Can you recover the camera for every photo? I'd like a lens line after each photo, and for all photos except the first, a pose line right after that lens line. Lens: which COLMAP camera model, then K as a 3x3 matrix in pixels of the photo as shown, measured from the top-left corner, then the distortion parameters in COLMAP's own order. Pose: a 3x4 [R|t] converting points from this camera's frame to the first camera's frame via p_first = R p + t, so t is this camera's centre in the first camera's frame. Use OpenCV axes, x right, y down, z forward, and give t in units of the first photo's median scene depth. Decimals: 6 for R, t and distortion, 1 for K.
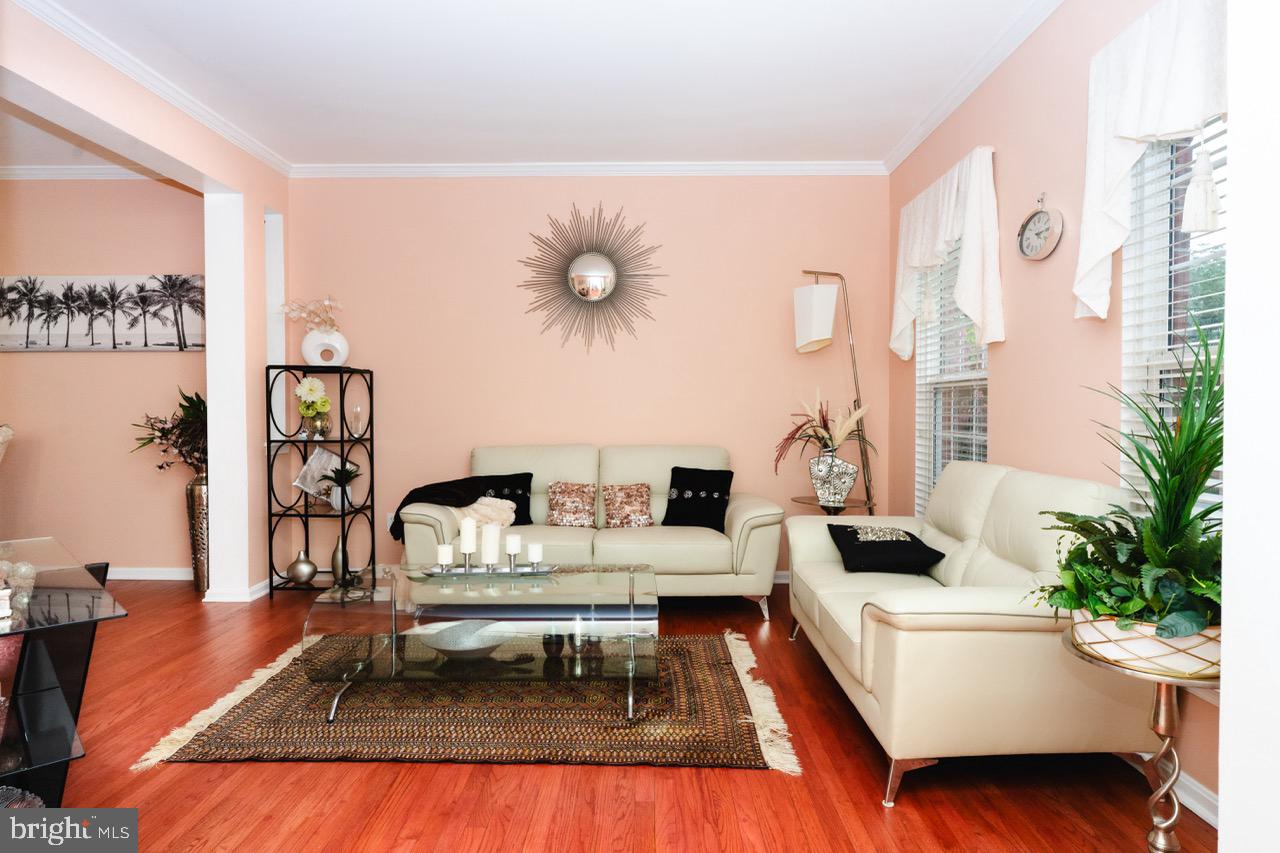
lens RADIAL K [[708.0, 0, 644.1], [0, 708.0, 427.7], [0, 0, 1]] dist [-0.004587, 0.004892]
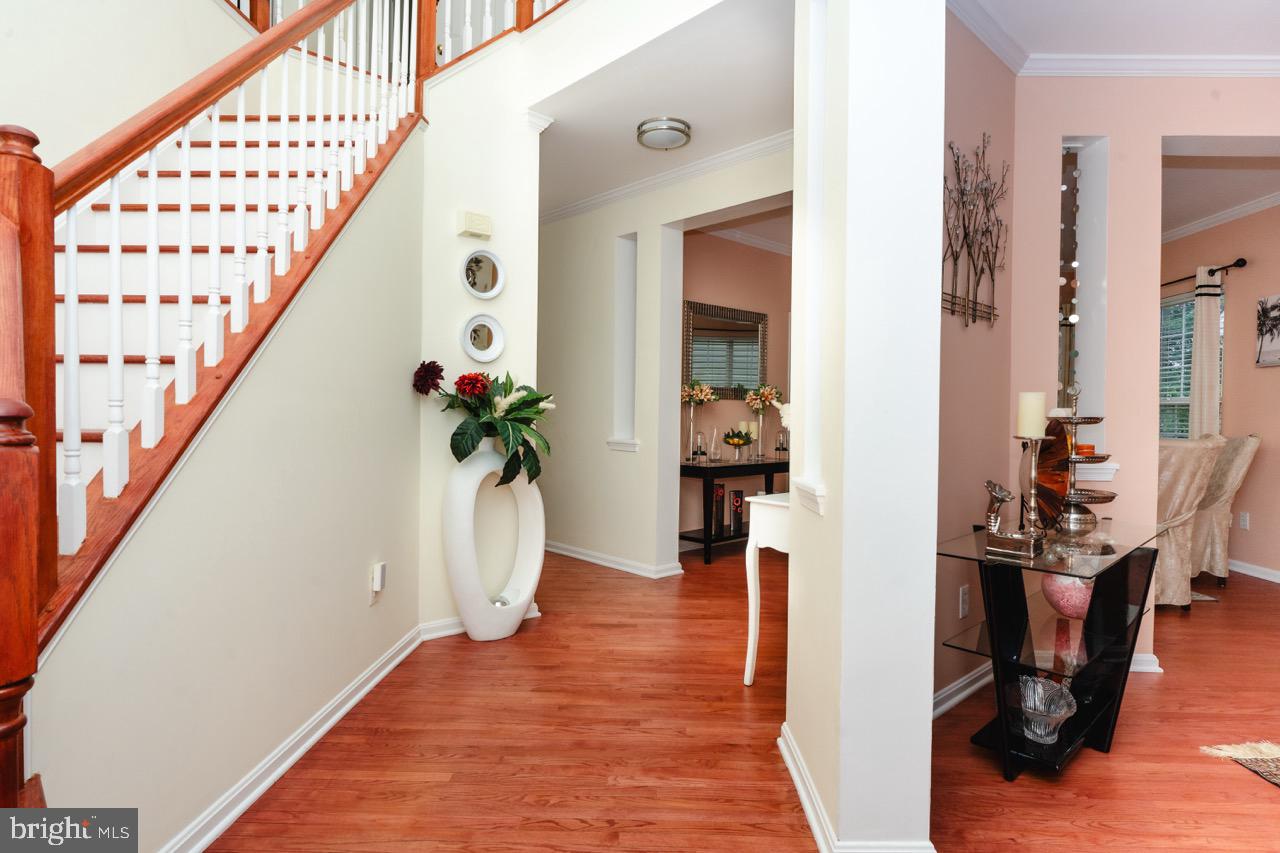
lens RADIAL K [[708.0, 0, 641.7], [0, 708.0, 420.5], [0, 0, 1]] dist [-0.004587, 0.004892]
pose [[-0.018730, 0.013501, -0.999733, 0.200322], [-0.032678, 0.999366, 0.014108, -0.008422], [0.999290, 0.032933, -0.018277, 0.066583]]
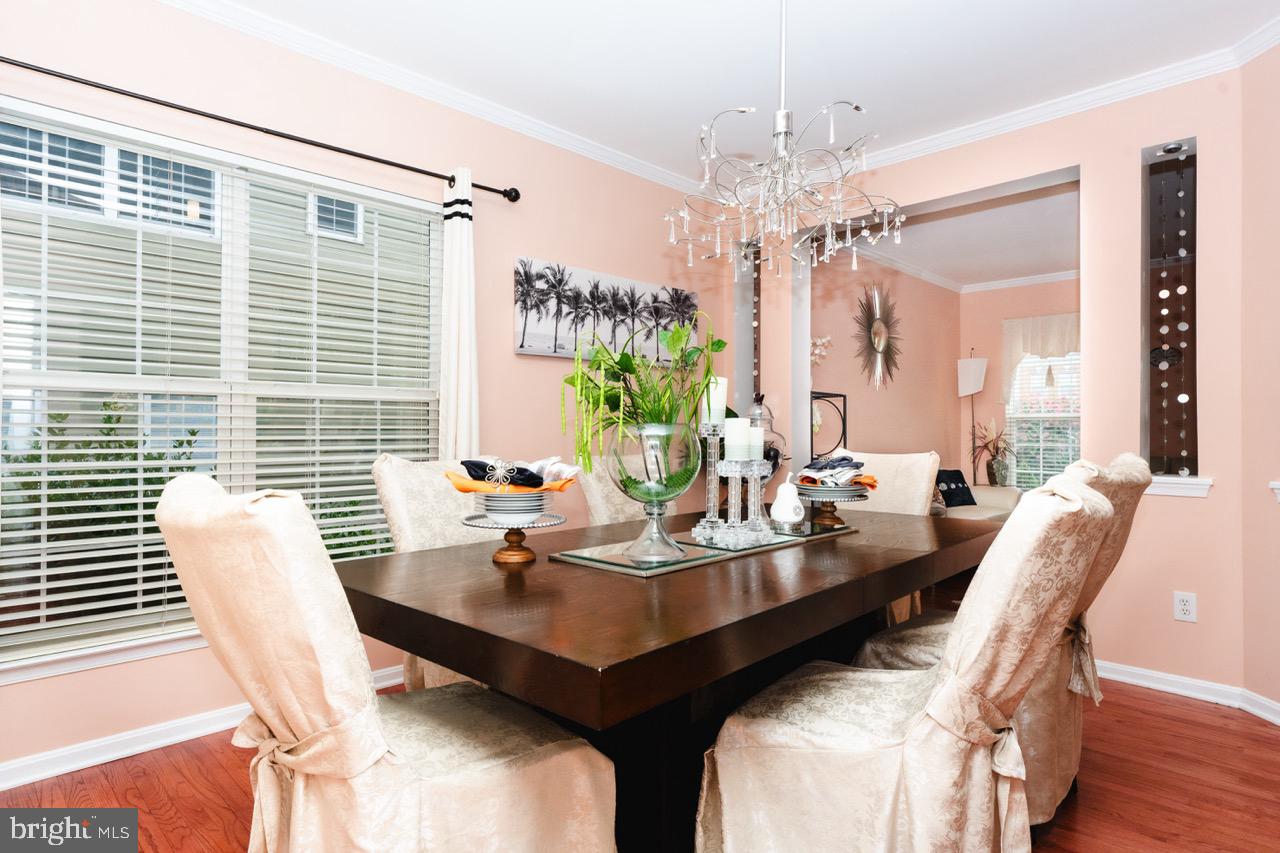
lens RADIAL K [[708.0, 0, 639.7], [0, 708.0, 427.0], [0, 0, 1]] dist [-0.004587, 0.004892]
pose [[0.699262, 0.008411, 0.714816, -1.383249], [0.009165, 0.999743, -0.020729, -0.009602], [-0.714807, 0.021046, 0.699005, 0.369546]]
